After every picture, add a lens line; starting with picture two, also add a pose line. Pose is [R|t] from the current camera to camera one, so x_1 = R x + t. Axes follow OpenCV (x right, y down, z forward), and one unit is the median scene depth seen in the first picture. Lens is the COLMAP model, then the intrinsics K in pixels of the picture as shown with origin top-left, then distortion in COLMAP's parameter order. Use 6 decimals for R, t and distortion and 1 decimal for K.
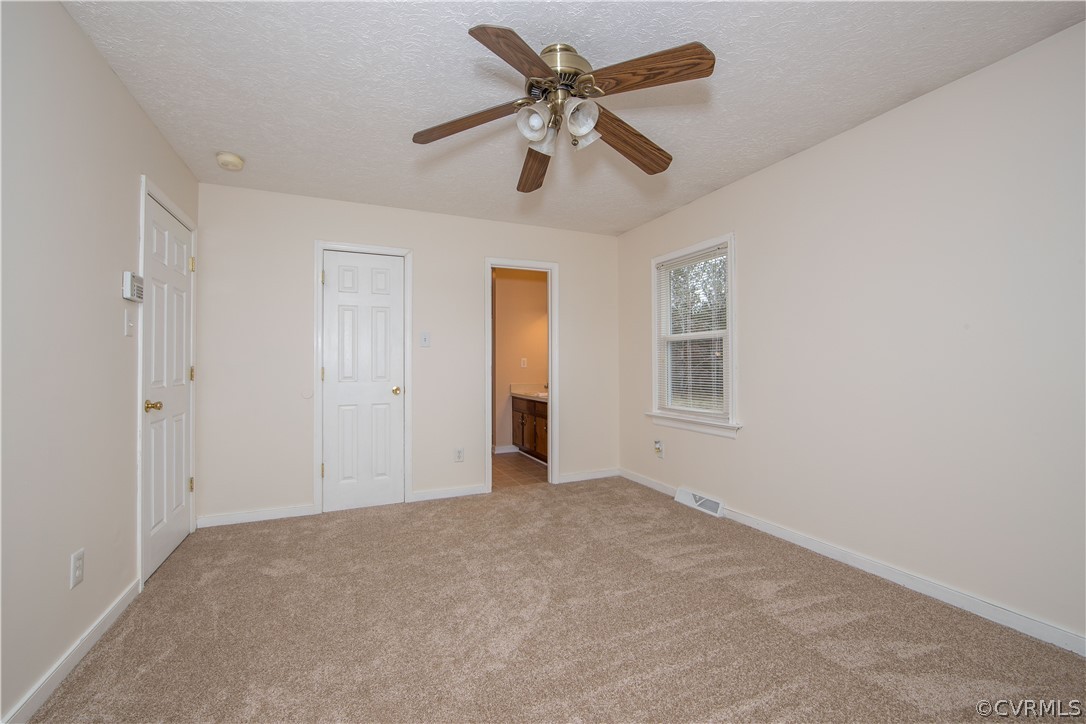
lens RADIAL K [[453.1, 0, 544.1], [0, 453.1, 360.2], [0, 0, 1]] dist [0.001158, 0.000358]
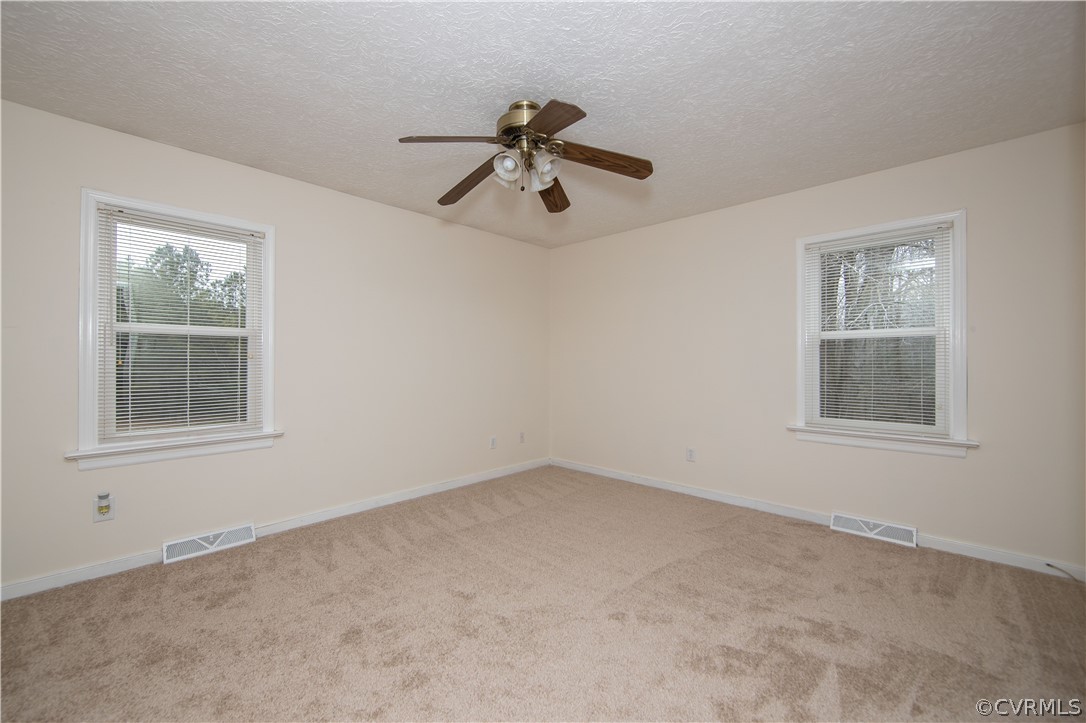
lens RADIAL K [[453.1, 0, 544.1], [0, 453.1, 359.7], [0, 0, 1]] dist [0.001158, 0.000358]
pose [[-0.360839, 0.007273, 0.932600, -0.649391], [-0.001388, 0.999964, -0.008335, 0.001099], [-0.932627, -0.004302, -0.360816, 0.803571]]
